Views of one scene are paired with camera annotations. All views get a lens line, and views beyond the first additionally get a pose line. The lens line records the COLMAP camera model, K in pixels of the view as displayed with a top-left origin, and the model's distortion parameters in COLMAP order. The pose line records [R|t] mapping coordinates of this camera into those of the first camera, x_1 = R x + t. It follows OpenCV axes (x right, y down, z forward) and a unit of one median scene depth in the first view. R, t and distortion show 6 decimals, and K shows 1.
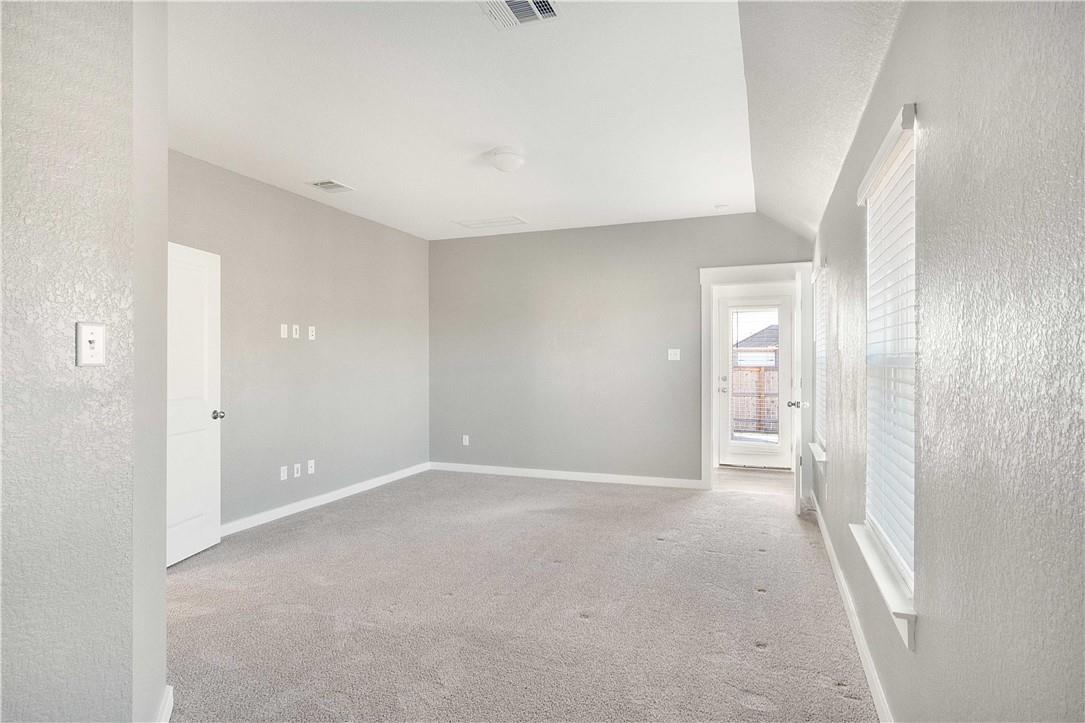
lens RADIAL K [[585.7, 0, 541.3], [0, 585.7, 360.0], [0, 0, 1]] dist [0.005323, 0.000277]
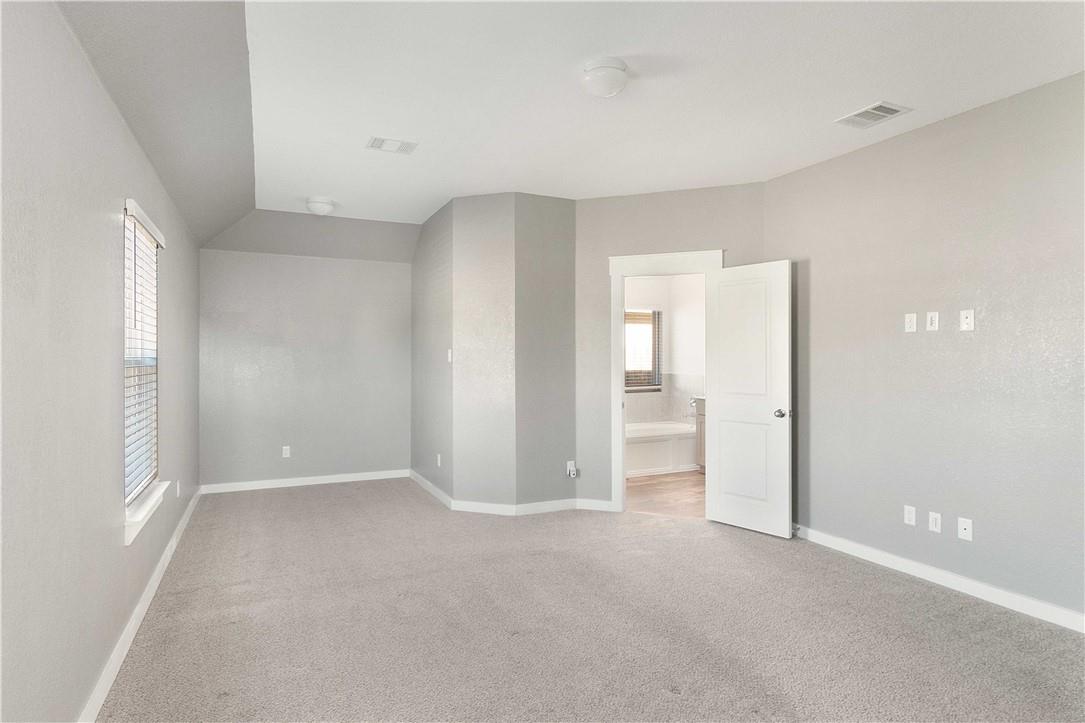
lens RADIAL K [[585.7, 0, 541.3], [0, 585.7, 360.0], [0, 0, 1]] dist [0.005323, 0.000277]
pose [[-0.690273, -0.000228, -0.723549, 0.410333], [-0.001164, 0.999999, 0.000796, -0.002912], [0.723548, 0.001391, -0.690273, 1.153570]]
